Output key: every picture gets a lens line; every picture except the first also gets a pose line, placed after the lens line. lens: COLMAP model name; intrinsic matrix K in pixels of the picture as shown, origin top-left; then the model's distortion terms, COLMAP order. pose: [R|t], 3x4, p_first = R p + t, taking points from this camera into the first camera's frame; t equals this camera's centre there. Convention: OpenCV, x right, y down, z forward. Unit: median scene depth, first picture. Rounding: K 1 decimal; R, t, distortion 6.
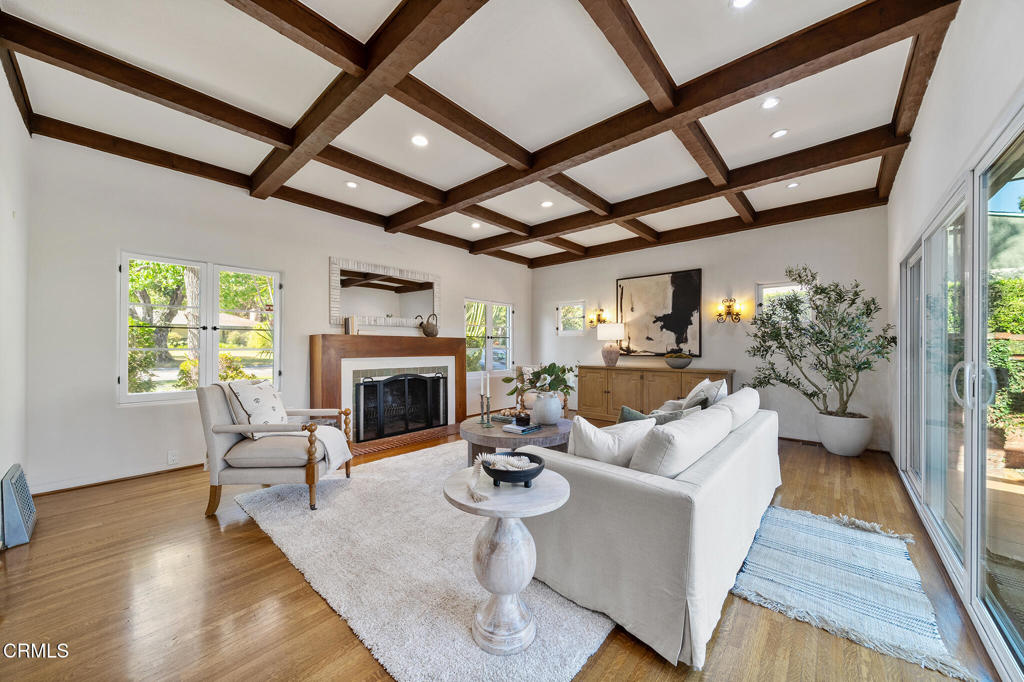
lens RADIAL K [[369.4, 0, 504.6], [0, 369.4, 345.8], [0, 0, 1]] dist [-0.000336, -0.000094]
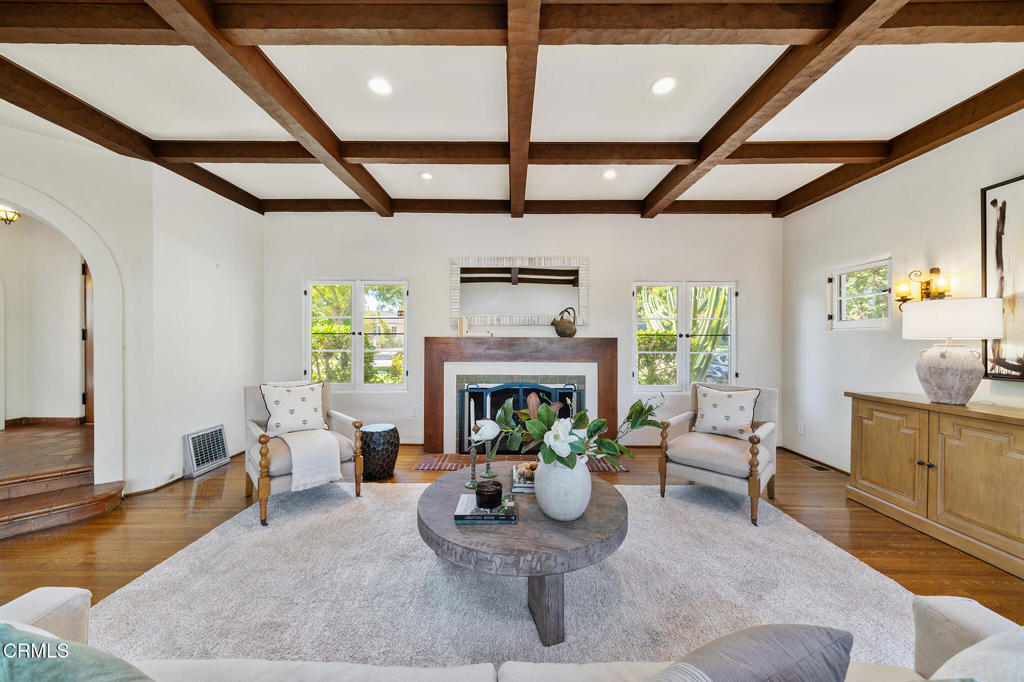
lens RADIAL K [[356.2, 0, 511.6], [0, 356.2, 339.2], [0, 0, 1]] dist [0.002517, -0.000291]
pose [[0.662713, -0.000355, -0.748873, 0.289891], [0.000693, 1.000000, 0.000140, -0.019256], [0.748873, -0.000612, 0.662714, 0.412261]]
